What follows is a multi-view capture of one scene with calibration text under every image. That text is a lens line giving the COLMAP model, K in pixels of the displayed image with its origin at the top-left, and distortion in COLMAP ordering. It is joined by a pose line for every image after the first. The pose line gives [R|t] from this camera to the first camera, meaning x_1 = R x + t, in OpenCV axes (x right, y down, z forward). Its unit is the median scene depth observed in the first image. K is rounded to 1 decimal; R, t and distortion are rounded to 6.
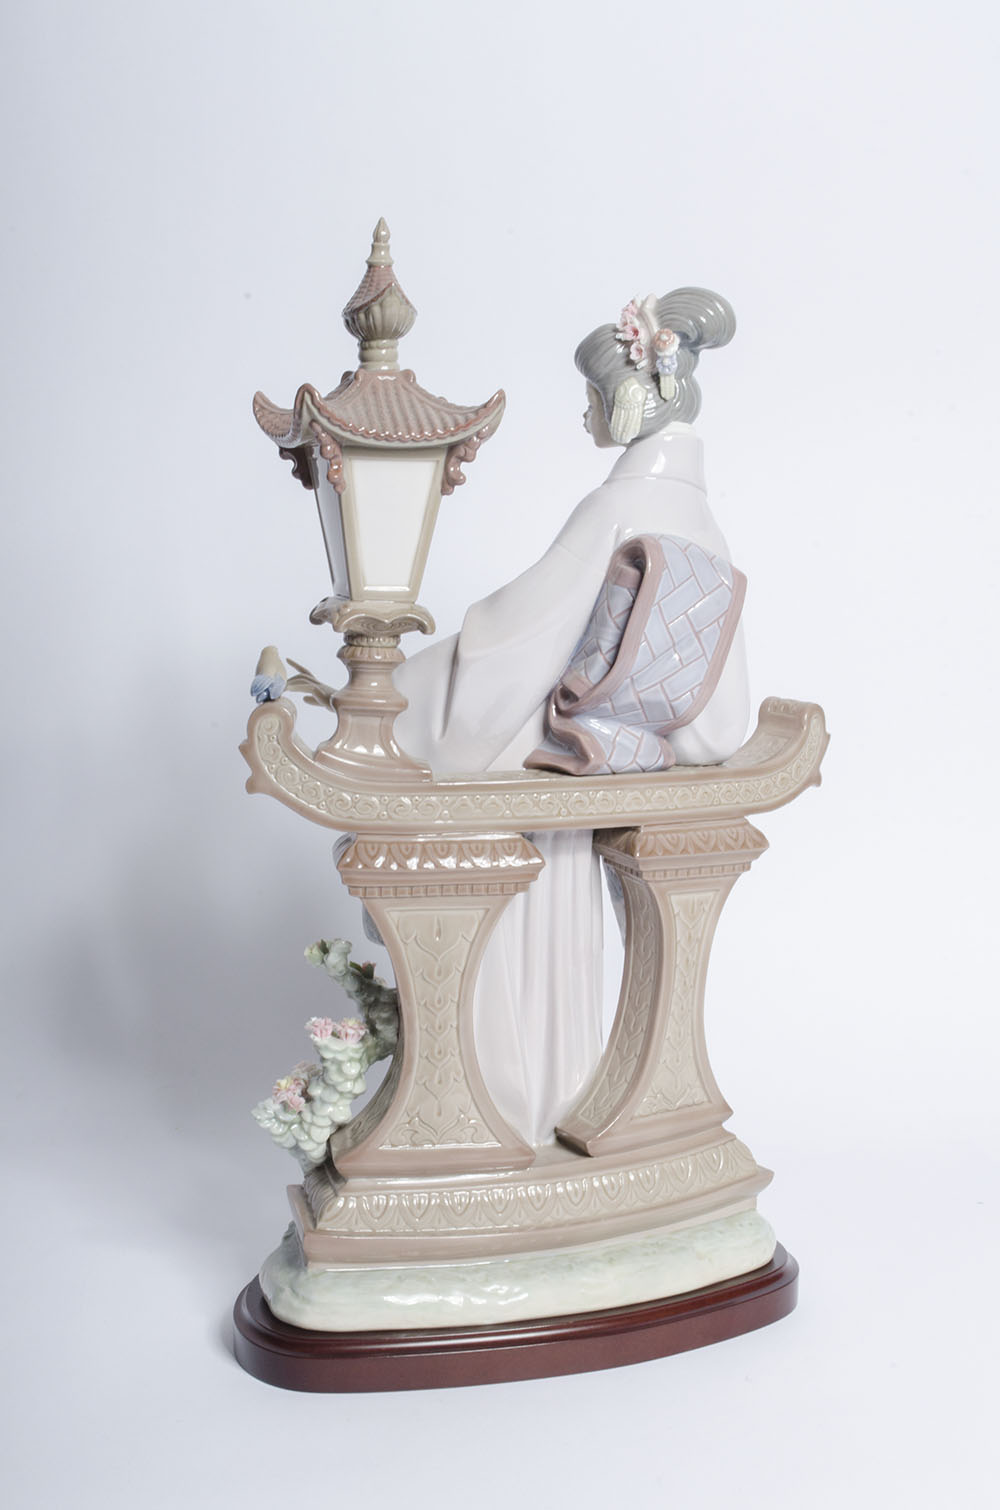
lens RADIAL K [[2513.7, 0, 505.8], [0, 2513.7, 752.8], [0, 0, 1]] dist [-0.062868, 0.000000]
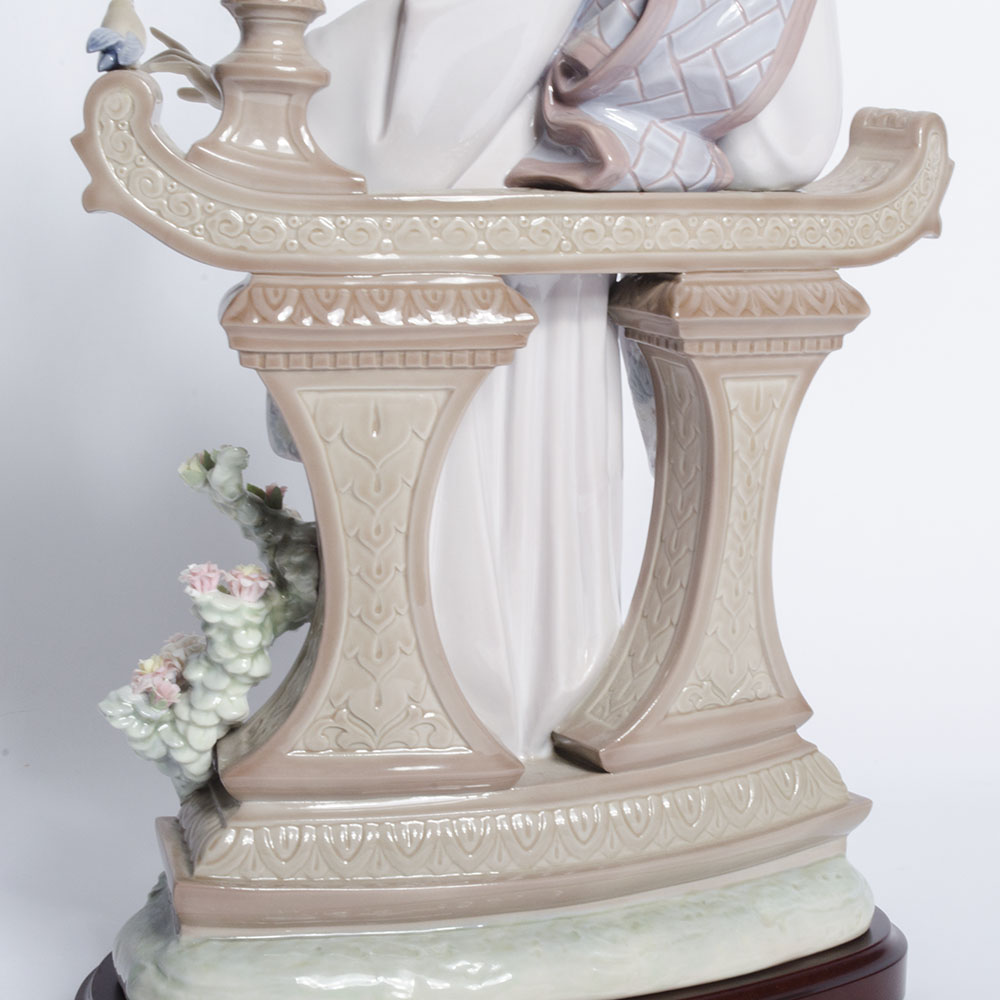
lens RADIAL K [[2738.1, 0, 497.8], [0, 2738.1, 500.0], [0, 0, 1]] dist [-0.061989, 0.000000]
pose [[0.999989, -0.000522, 0.004682, 0.001632], [0.000434, 0.999823, 0.018789, 0.075340], [-0.004691, -0.018786, 0.999813, 0.272842]]
